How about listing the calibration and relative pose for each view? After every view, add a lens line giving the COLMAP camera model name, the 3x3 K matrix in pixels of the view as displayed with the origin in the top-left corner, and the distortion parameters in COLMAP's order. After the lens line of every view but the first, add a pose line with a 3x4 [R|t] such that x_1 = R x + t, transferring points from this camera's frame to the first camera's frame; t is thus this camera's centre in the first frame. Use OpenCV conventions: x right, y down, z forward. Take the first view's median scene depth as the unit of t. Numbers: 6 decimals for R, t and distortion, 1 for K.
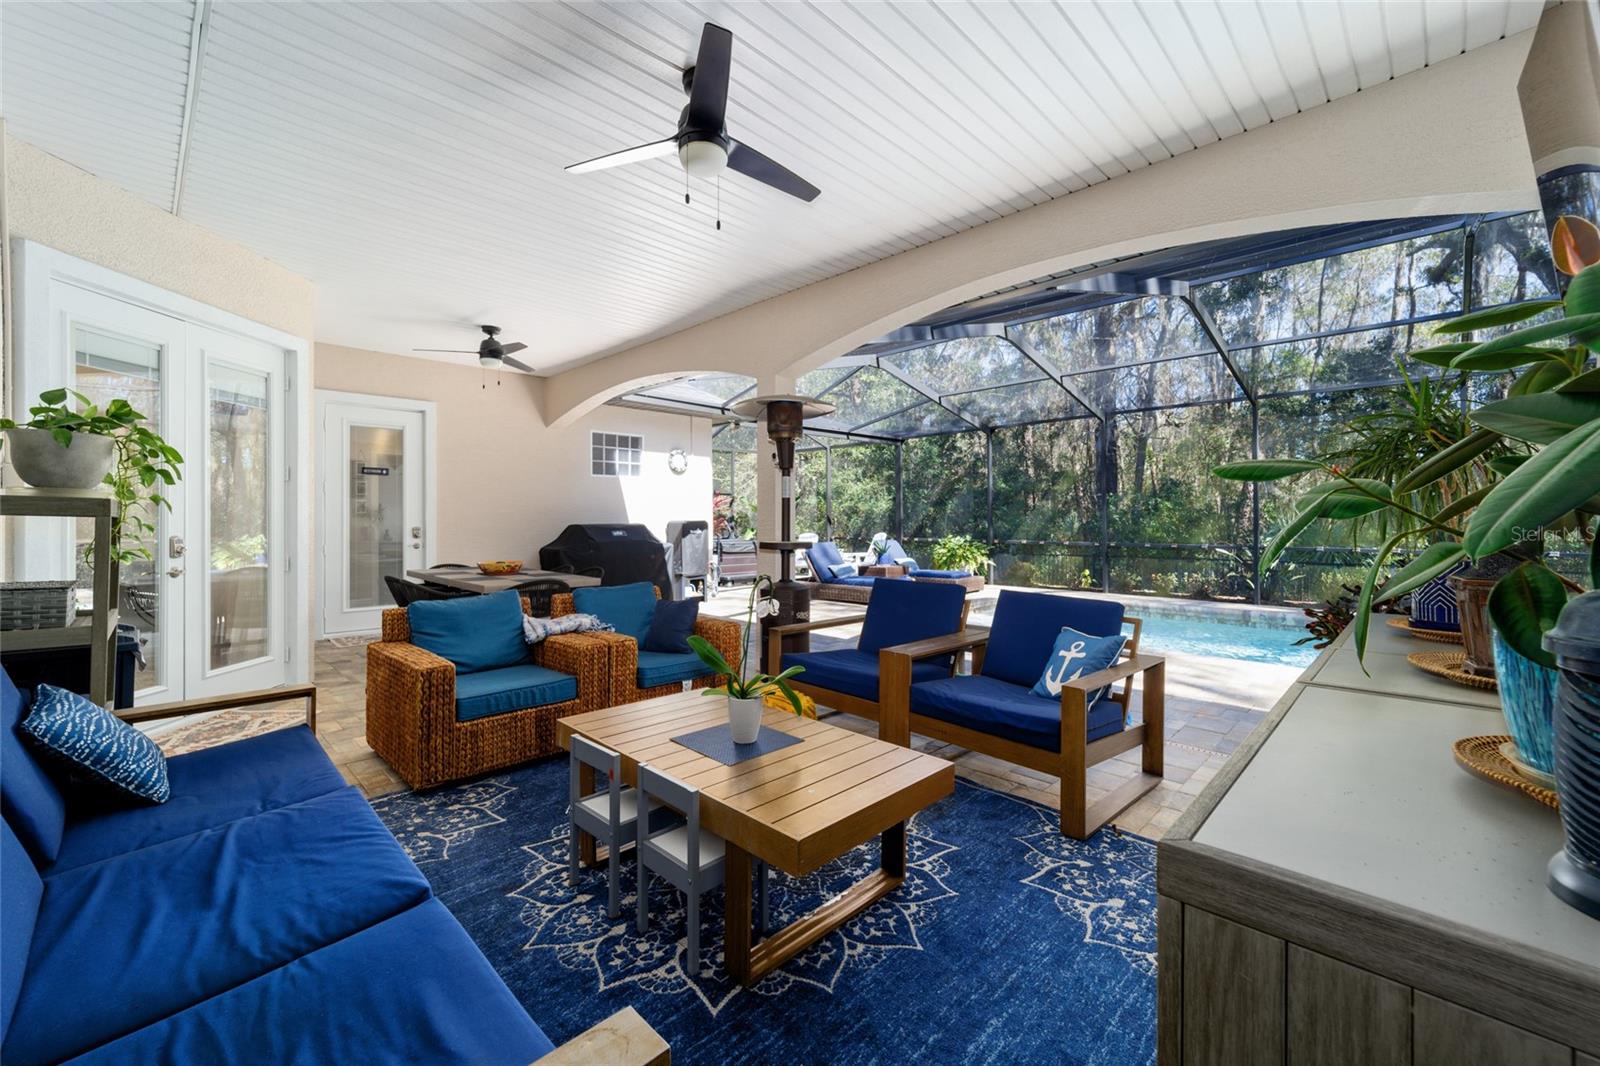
lens RADIAL K [[640.2, 0, 798.0], [0, 640.2, 522.4], [0, 0, 1]] dist [0.000504, -0.000237]
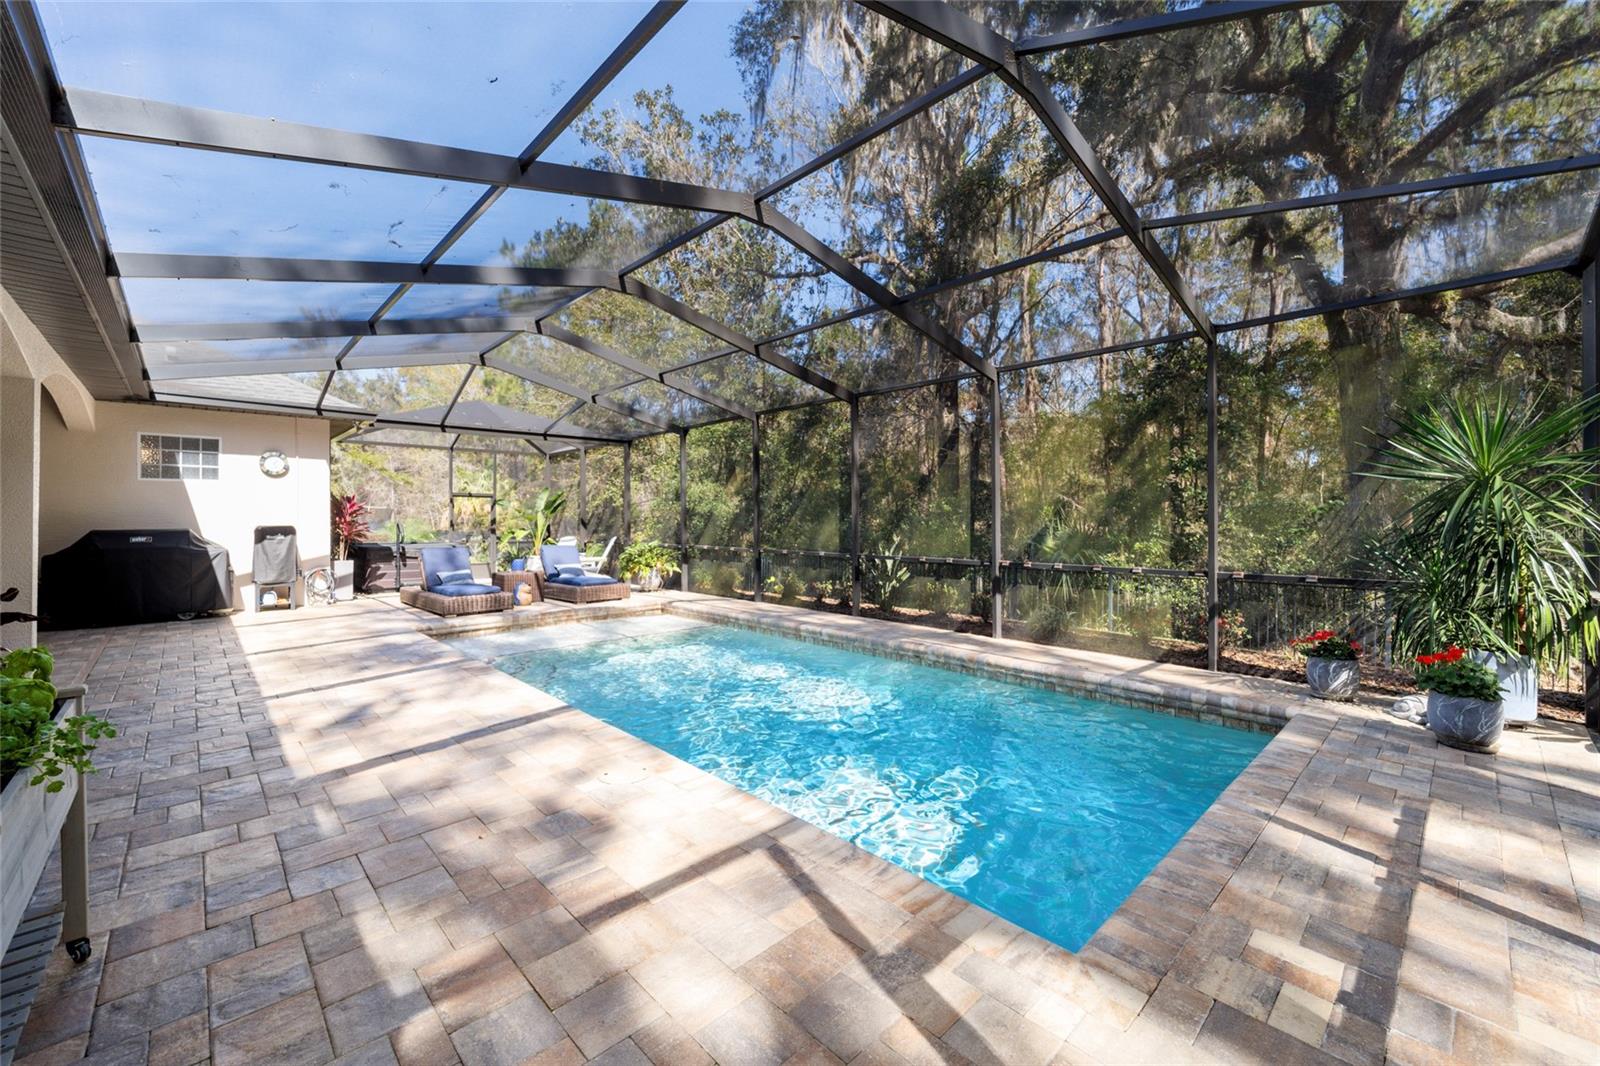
lens RADIAL K [[640.2, 0, 792.5], [0, 640.2, 527.3], [0, 0, 1]] dist [0.000504, -0.000237]
pose [[0.999500, 0.001702, -0.031559, 0.689384], [-0.001505, 0.999979, 0.006253, -0.008232], [0.031569, -0.006202, 0.999482, 0.063461]]
